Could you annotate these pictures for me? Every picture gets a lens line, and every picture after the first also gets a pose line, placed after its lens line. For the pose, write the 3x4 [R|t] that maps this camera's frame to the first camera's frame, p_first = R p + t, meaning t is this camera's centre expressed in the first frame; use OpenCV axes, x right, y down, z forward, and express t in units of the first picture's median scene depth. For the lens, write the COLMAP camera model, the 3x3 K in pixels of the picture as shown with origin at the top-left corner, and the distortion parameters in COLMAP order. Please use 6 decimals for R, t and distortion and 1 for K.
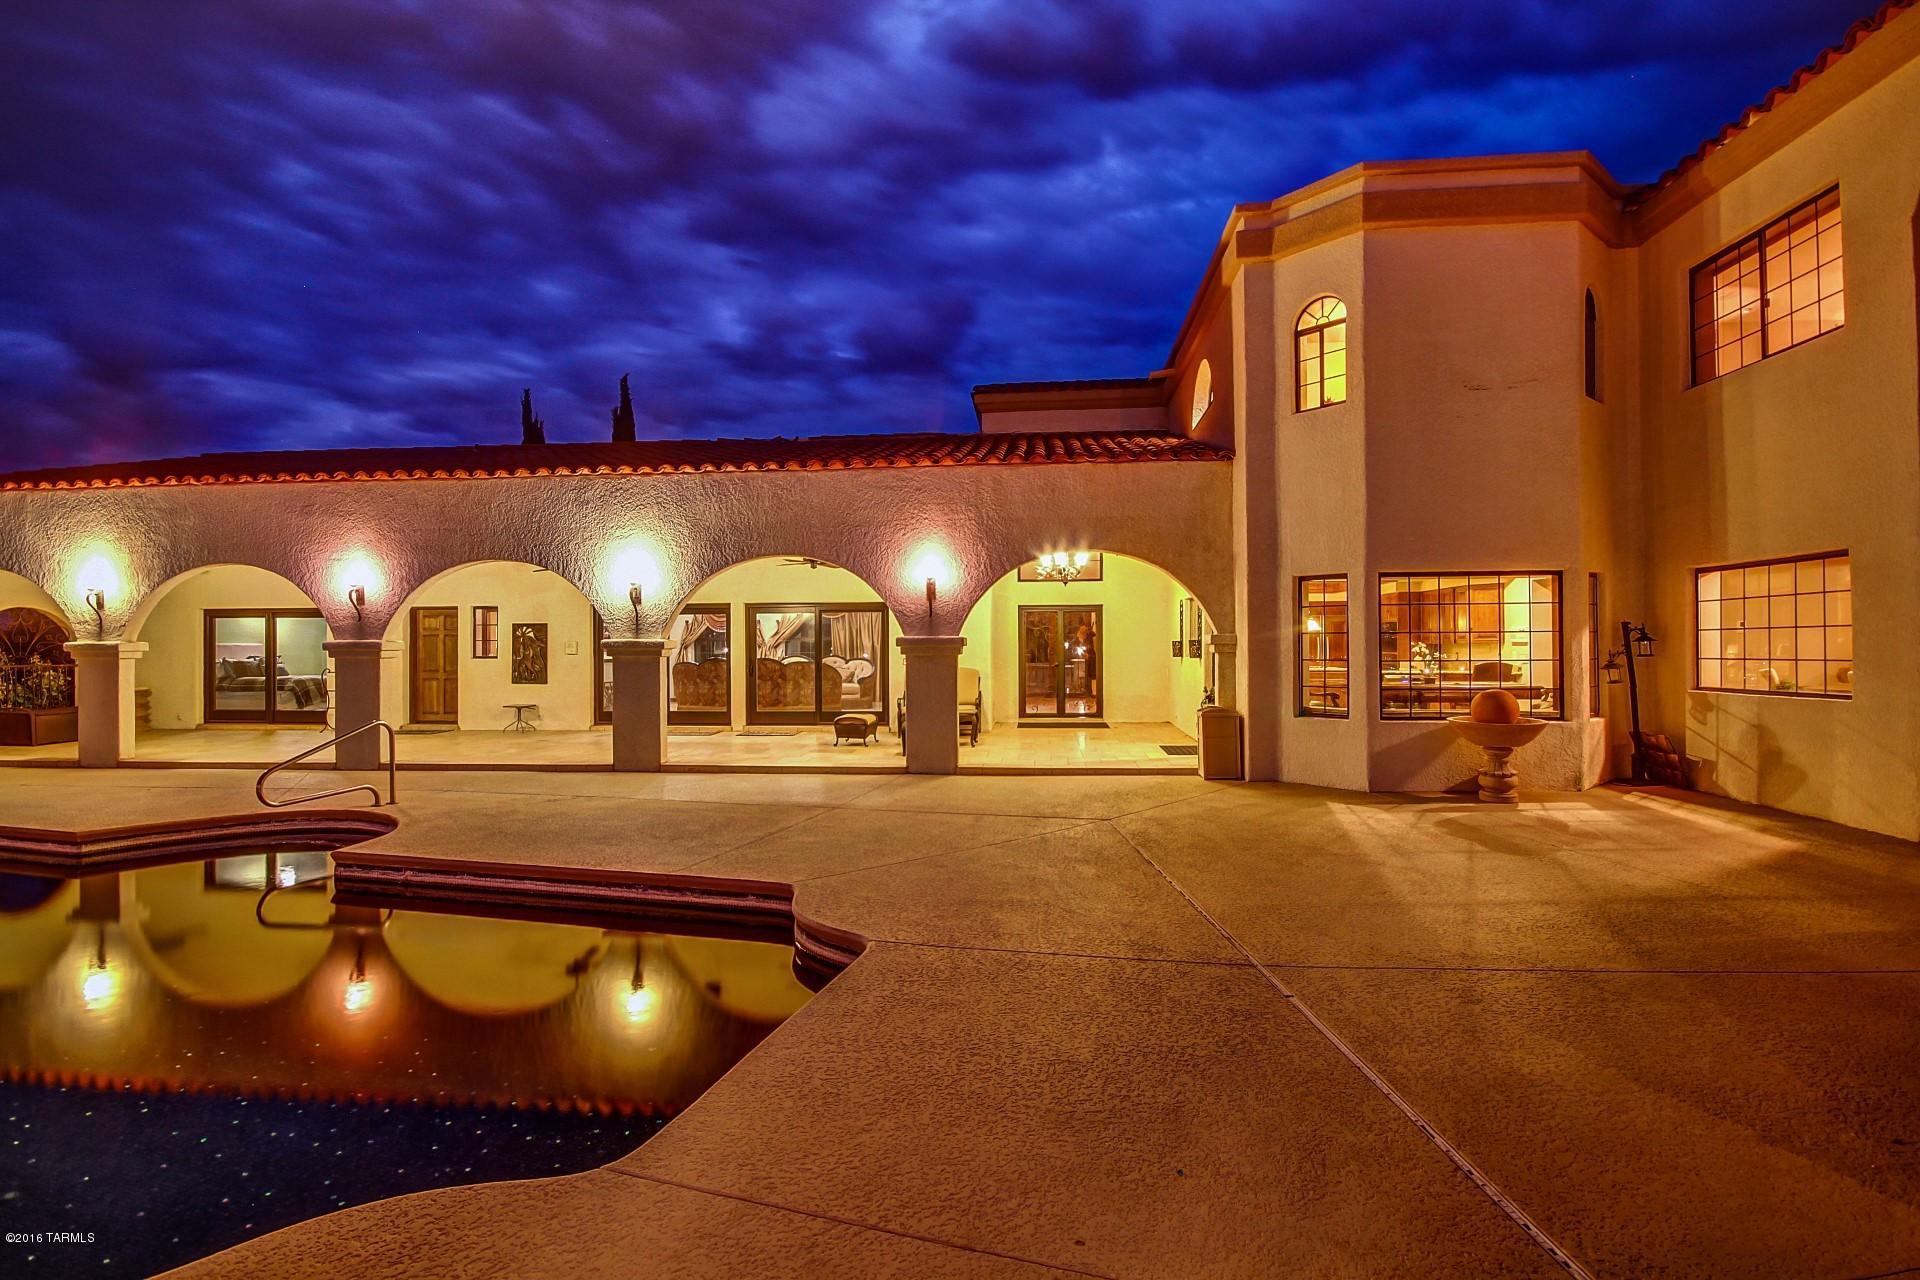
lens RADIAL K [[893.4, 0, 951.6], [0, 893.4, 638.2], [0, 0, 1]] dist [0.004227, -0.006119]
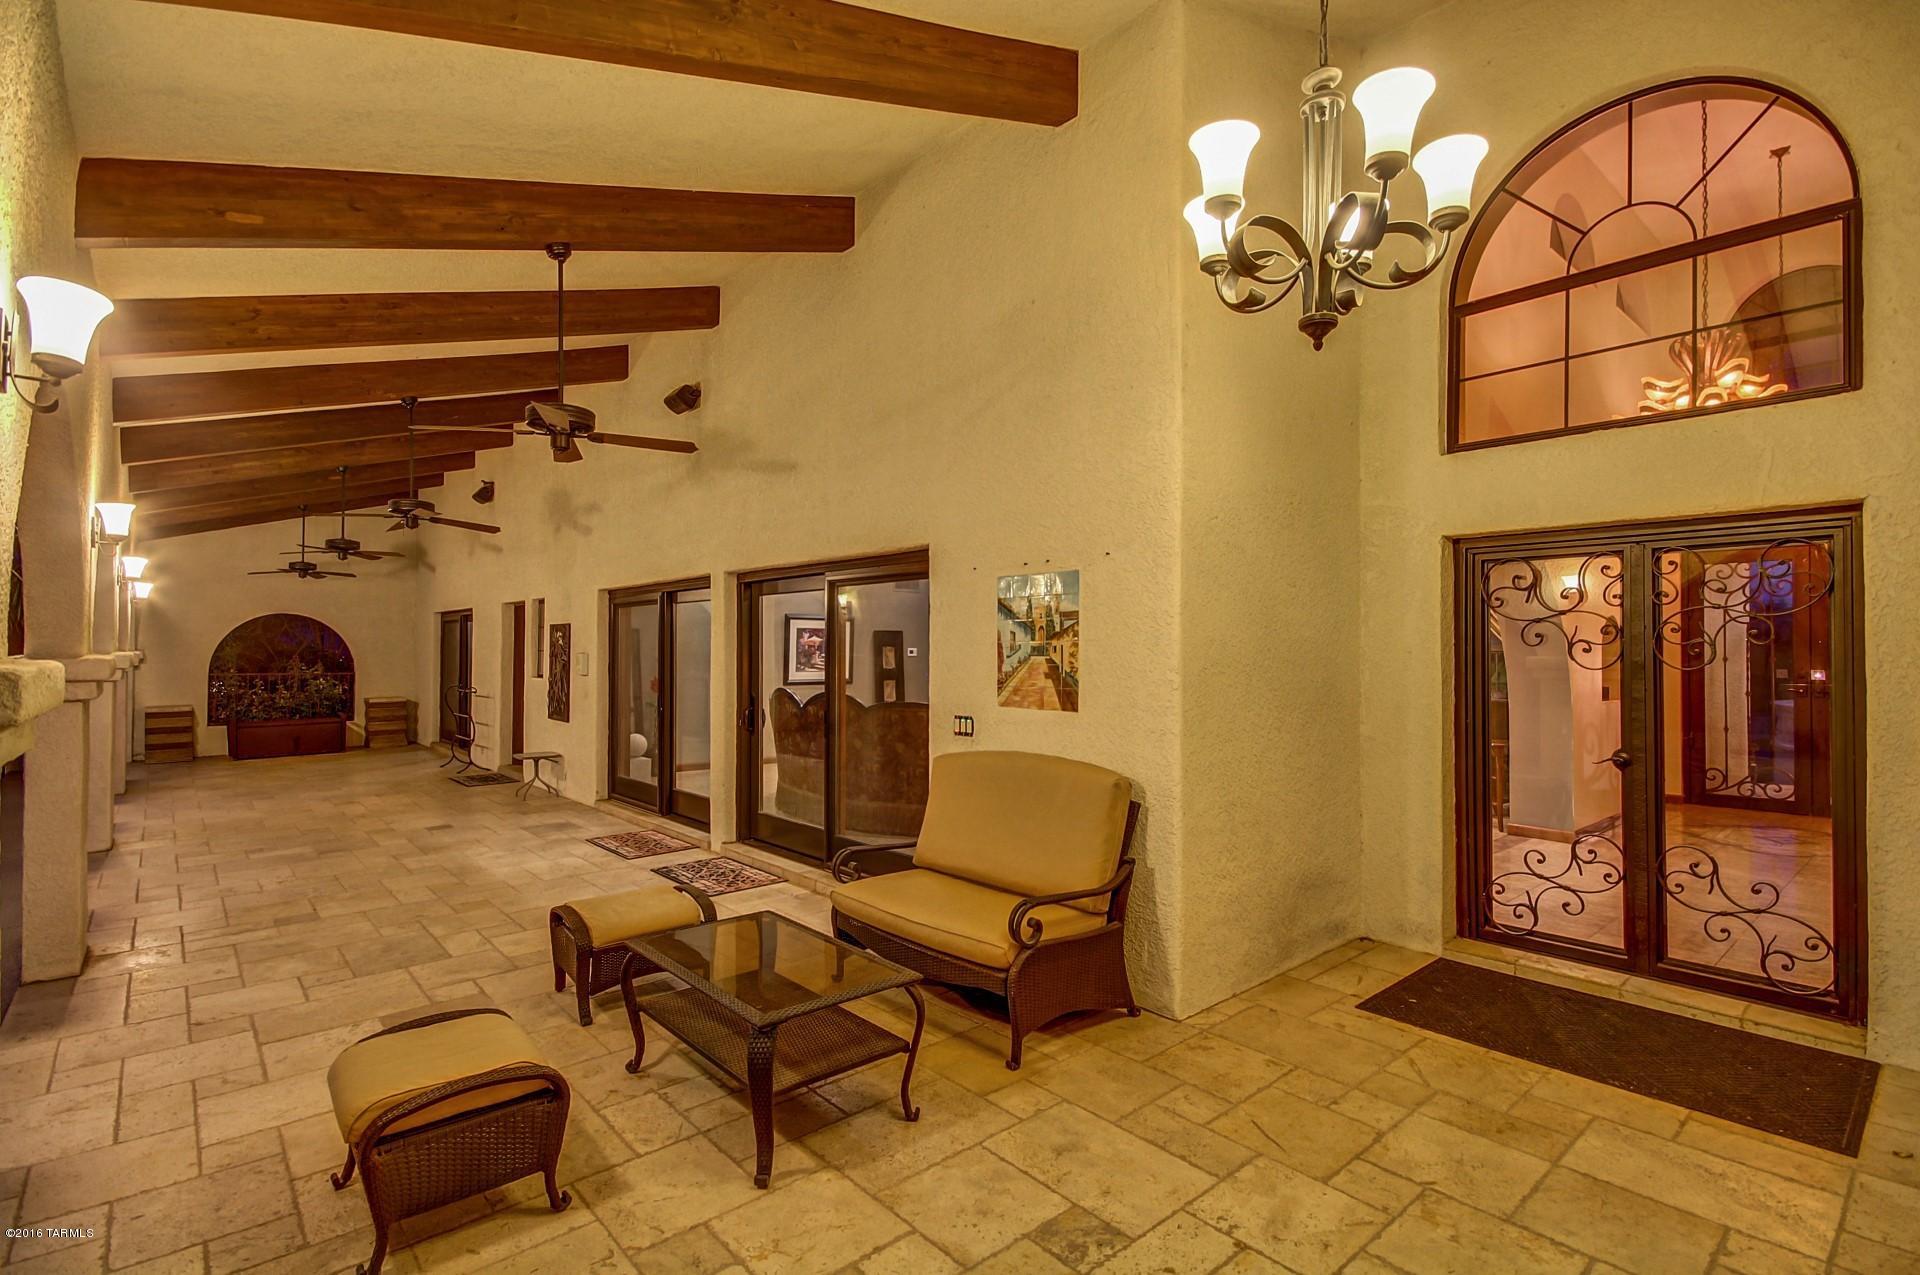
lens RADIAL K [[888.0, 0, 959.3], [0, 888.0, 638.7], [0, 0, 1]] dist [0.004817, 0.000495]
pose [[0.733458, 0.000226, -0.679734, 0.227903], [-0.001625, 0.999998, -0.001420, -0.006748], [0.679732, 0.002146, 0.733457, 1.019003]]
